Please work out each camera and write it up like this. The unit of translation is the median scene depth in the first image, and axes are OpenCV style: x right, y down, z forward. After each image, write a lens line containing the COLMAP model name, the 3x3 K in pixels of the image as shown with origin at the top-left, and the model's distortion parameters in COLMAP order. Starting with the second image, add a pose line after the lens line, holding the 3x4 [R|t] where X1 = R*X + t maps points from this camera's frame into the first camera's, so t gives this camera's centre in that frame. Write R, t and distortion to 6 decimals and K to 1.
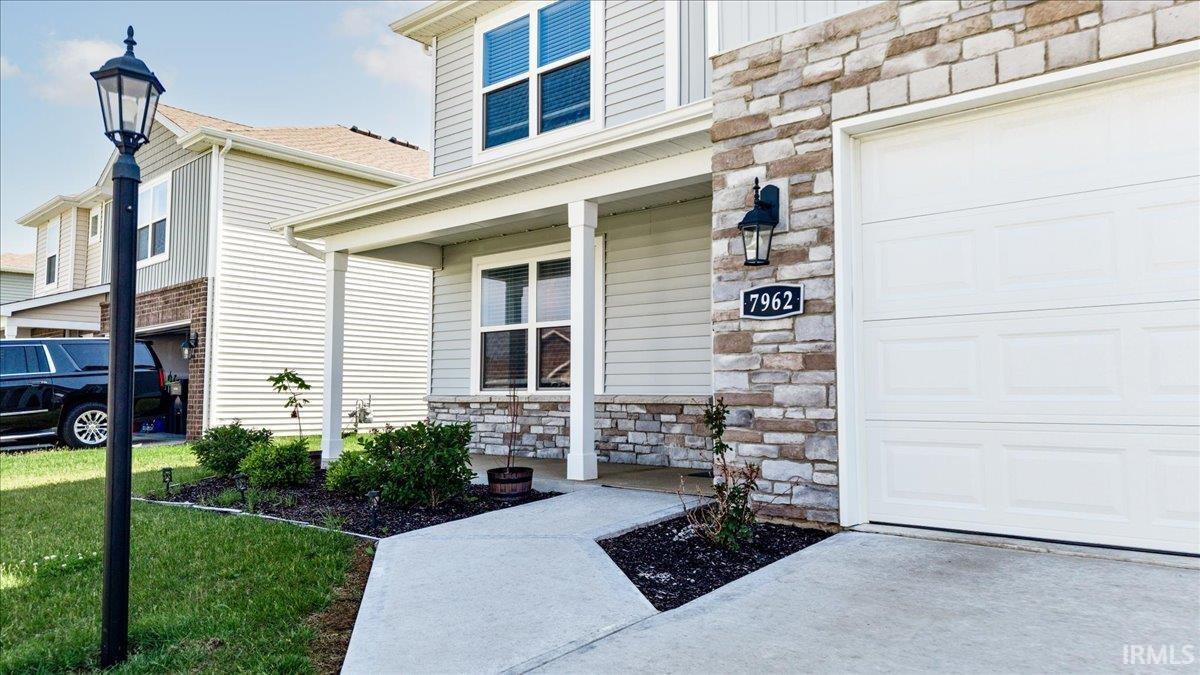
lens RADIAL K [[801.2, 0, 600.0], [0, 801.2, 337.5], [0, 0, 1]] dist [0.023849, -0.001245]
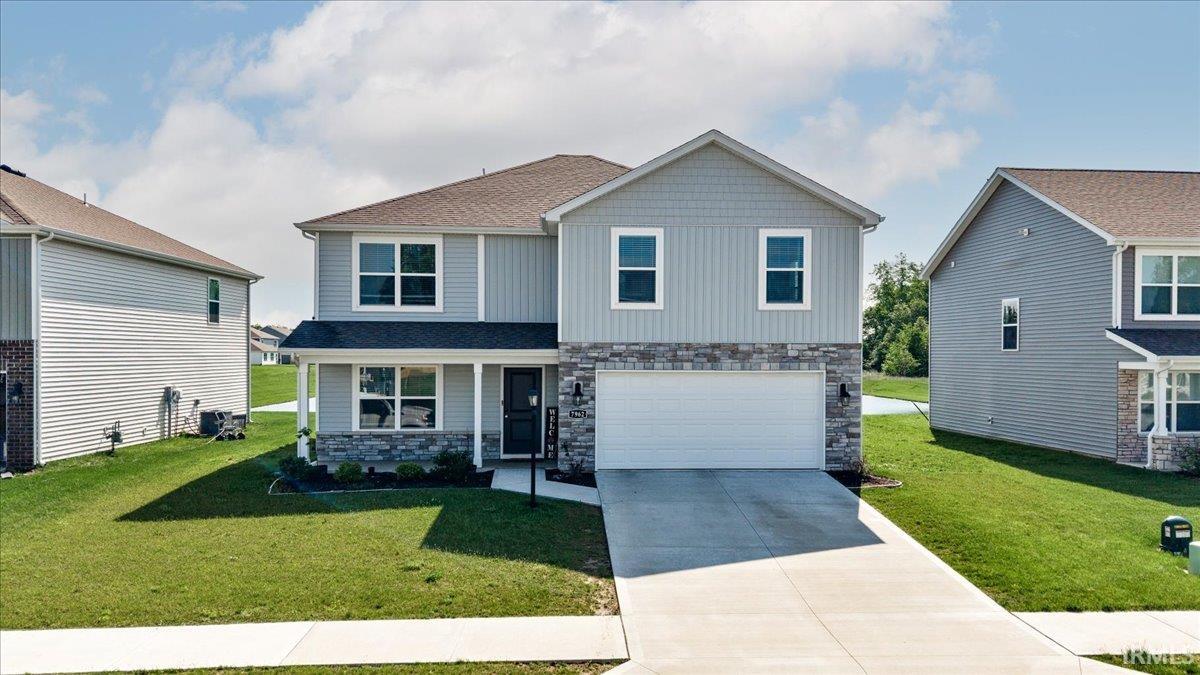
lens RADIAL K [[977.0, 0, 600.0], [0, 977.0, 337.5], [0, 0, 1]] dist [-0.050324, -0.002566]
pose [[0.742293, 0.004794, 0.670058, -2.743250], [-0.043859, 0.998178, 0.041445, -0.590212], [-0.668639, -0.060153, 0.741150, -2.409349]]
